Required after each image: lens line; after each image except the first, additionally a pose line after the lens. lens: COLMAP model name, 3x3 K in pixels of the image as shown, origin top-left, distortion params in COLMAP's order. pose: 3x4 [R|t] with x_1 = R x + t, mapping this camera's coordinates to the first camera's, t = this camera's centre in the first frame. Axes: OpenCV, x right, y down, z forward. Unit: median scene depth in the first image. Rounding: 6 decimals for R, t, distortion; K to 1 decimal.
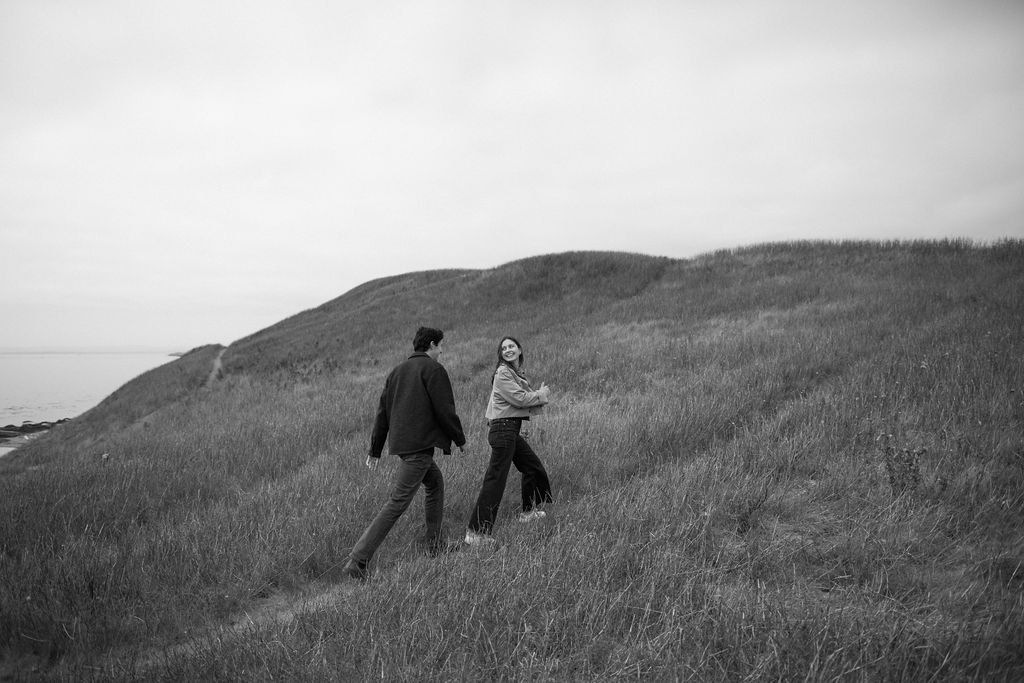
lens RADIAL K [[710.9, 0, 510.6], [0, 710.9, 337.1], [0, 0, 1]] dist [-0.037711, 0.010542]
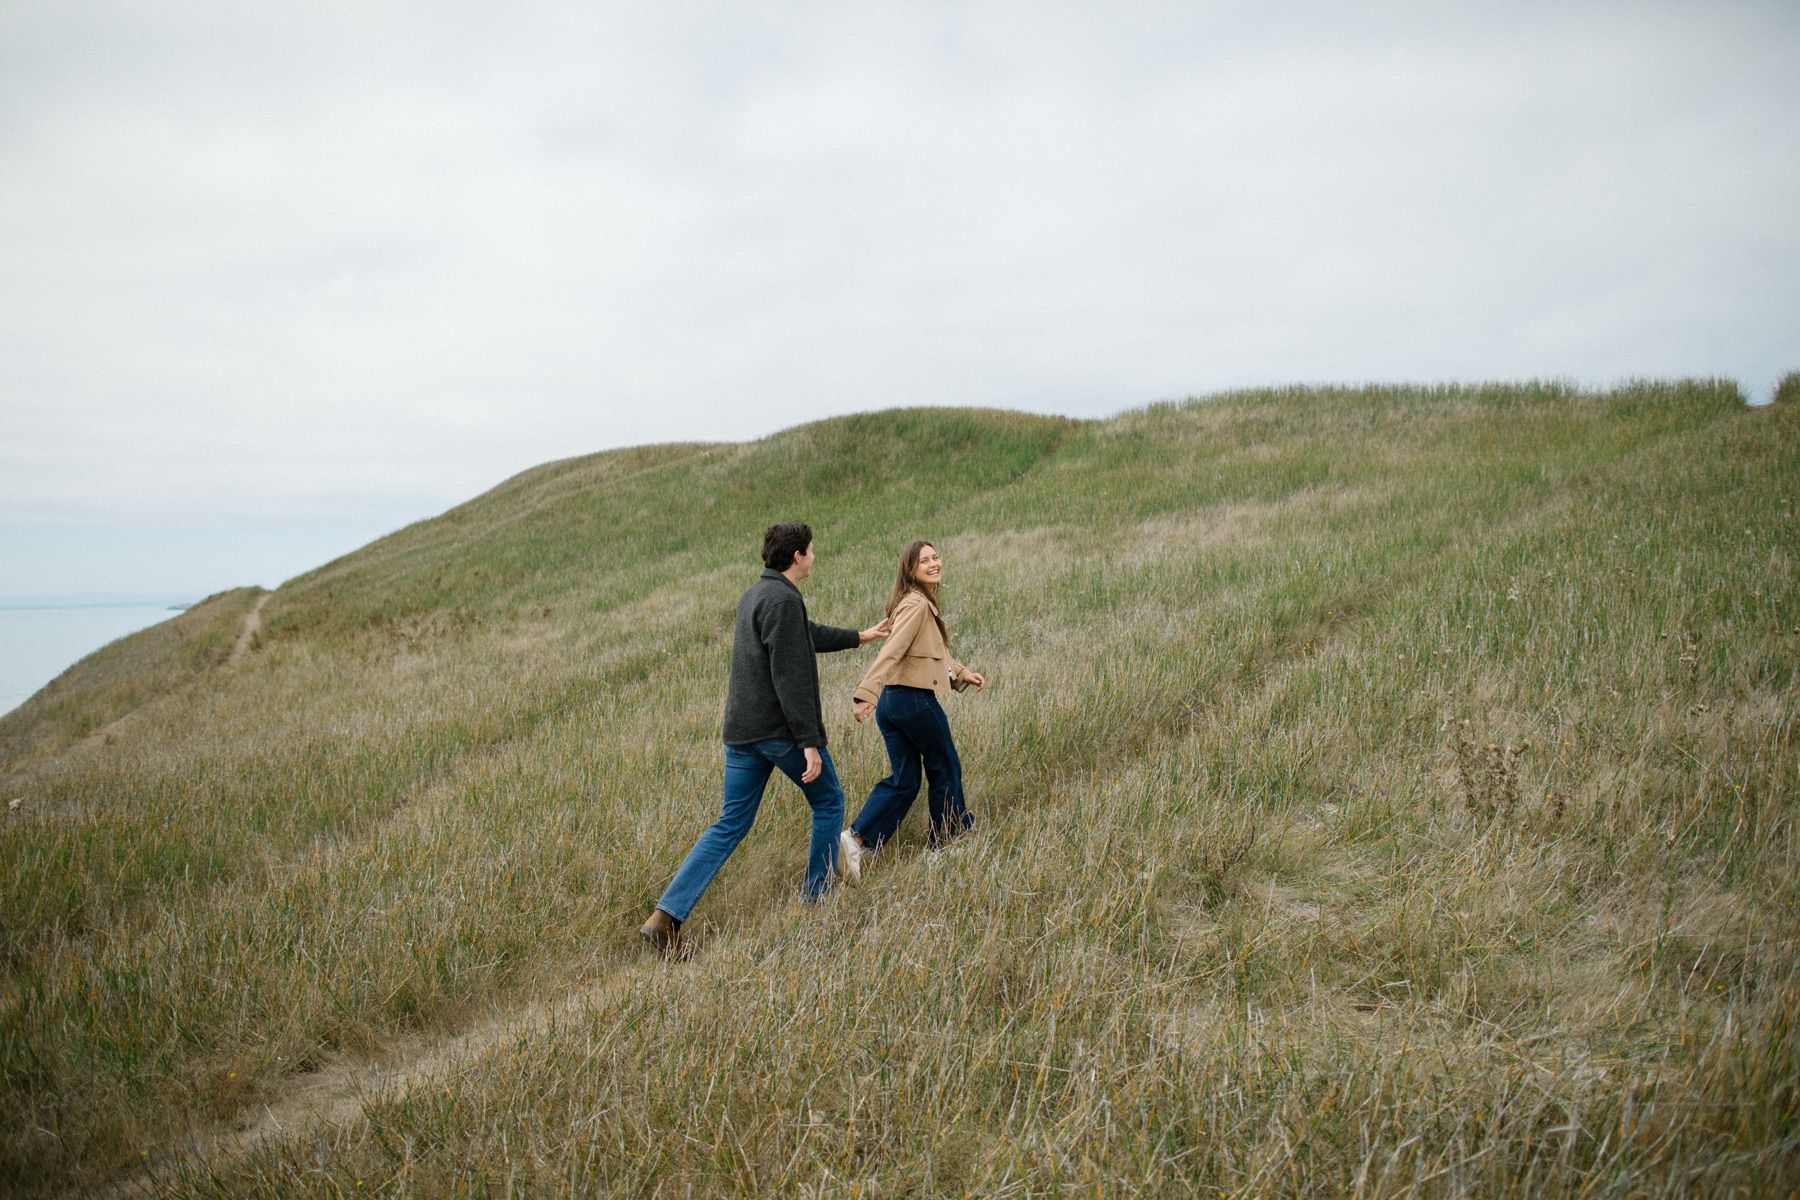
lens RADIAL K [[1249.7, 0, 899.1], [0, 1249.7, 596.9], [0, 0, 1]] dist [-0.037711, 0.010542]
pose [[0.996322, -0.022429, 0.082696, 0.004725], [0.020085, 0.999376, 0.029072, 0.001487], [-0.083297, -0.027305, 0.996151, 0.025379]]
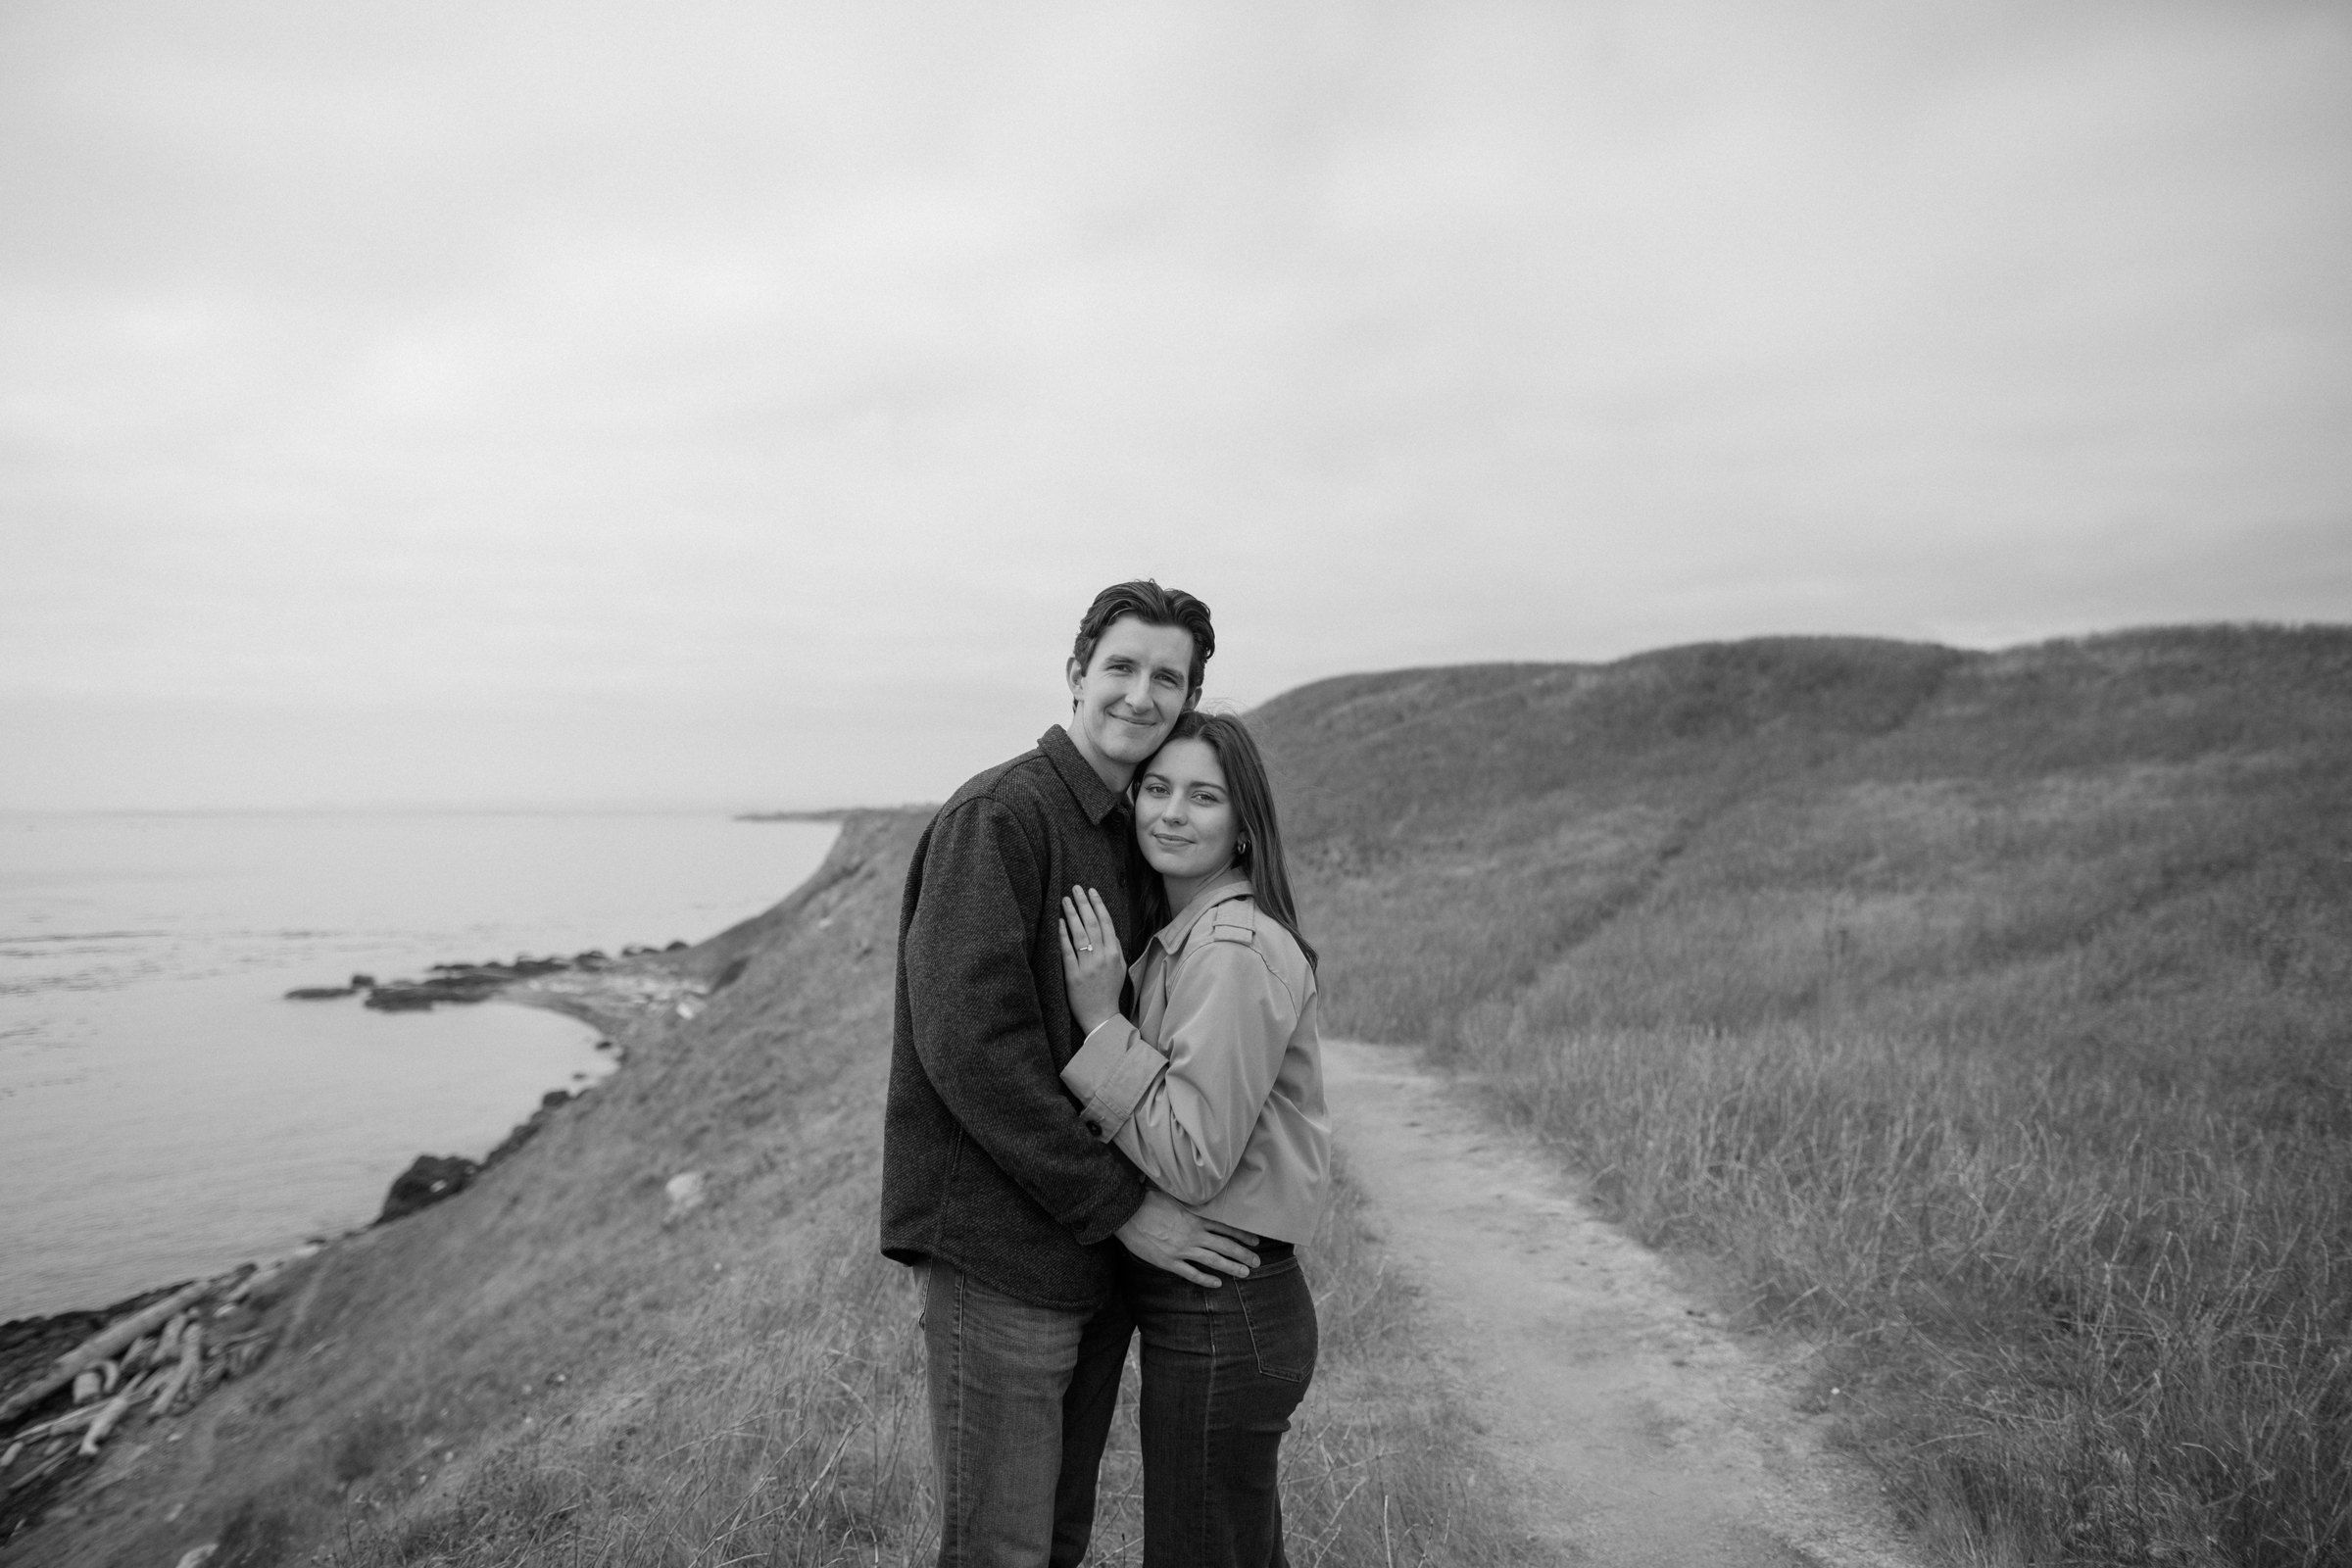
lens RADIAL K [[1633.0, 0, 1178.6], [0, 1633.0, 787.6], [0, 0, 1]] dist [-0.037711, 0.010542]
pose [[0.980180, 0.002232, -0.198097, -0.231308], [-0.001619, 0.999993, 0.003254, -0.028094], [0.198103, -0.002868, 0.980177, -0.683624]]
